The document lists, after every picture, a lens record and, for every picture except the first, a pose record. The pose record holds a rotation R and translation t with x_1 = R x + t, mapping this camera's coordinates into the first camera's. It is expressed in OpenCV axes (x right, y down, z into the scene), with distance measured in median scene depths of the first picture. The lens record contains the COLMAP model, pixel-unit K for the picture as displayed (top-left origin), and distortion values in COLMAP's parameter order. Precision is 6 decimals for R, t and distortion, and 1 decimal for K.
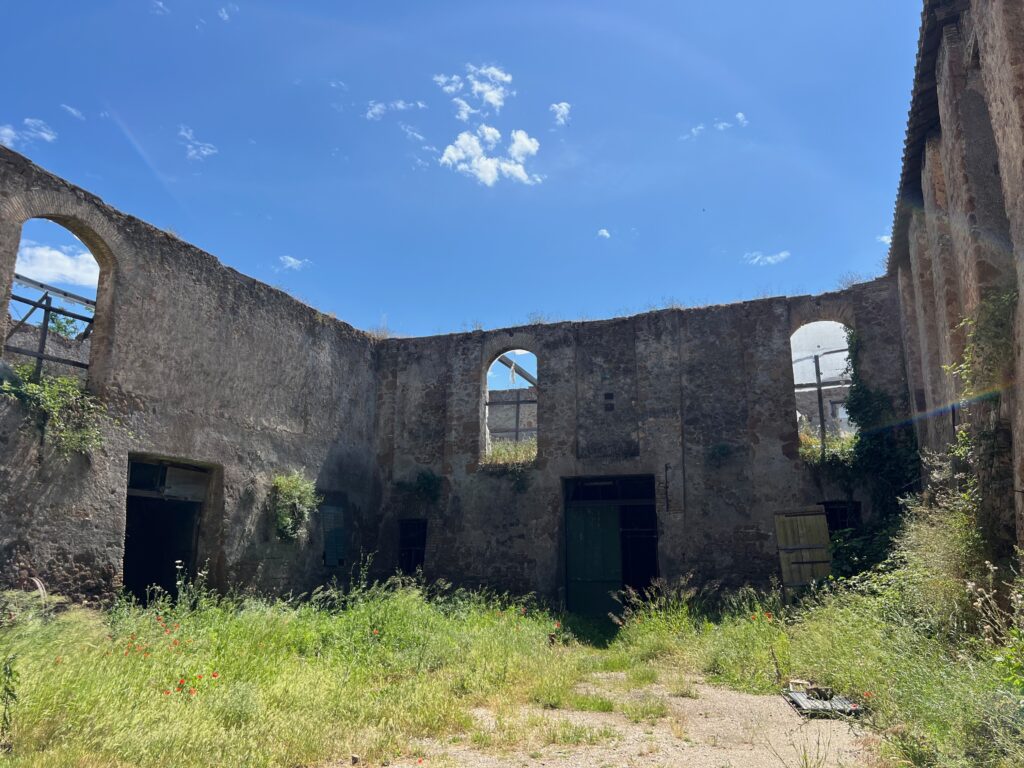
lens RADIAL K [[765.4, 0, 503.2], [0, 765.4, 378.4], [0, 0, 1]] dist [0.059364, -0.075832]
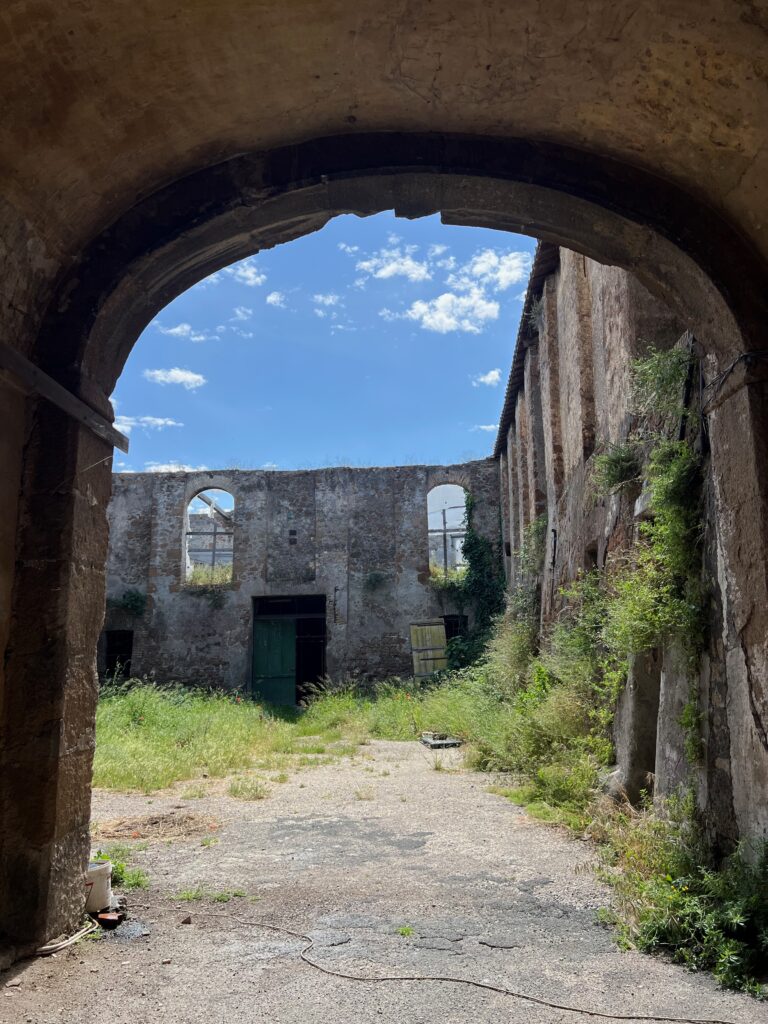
lens RADIAL K [[765.4, 0, 385.5], [0, 765.4, 514.4], [0, 0, 1]] dist [0.059364, -0.075832]
pose [[0.948365, 0.035709, 0.315166, -0.122463], [-0.051219, 0.997843, 0.041064, -0.070315], [-0.313020, -0.055086, 0.948148, -0.260181]]
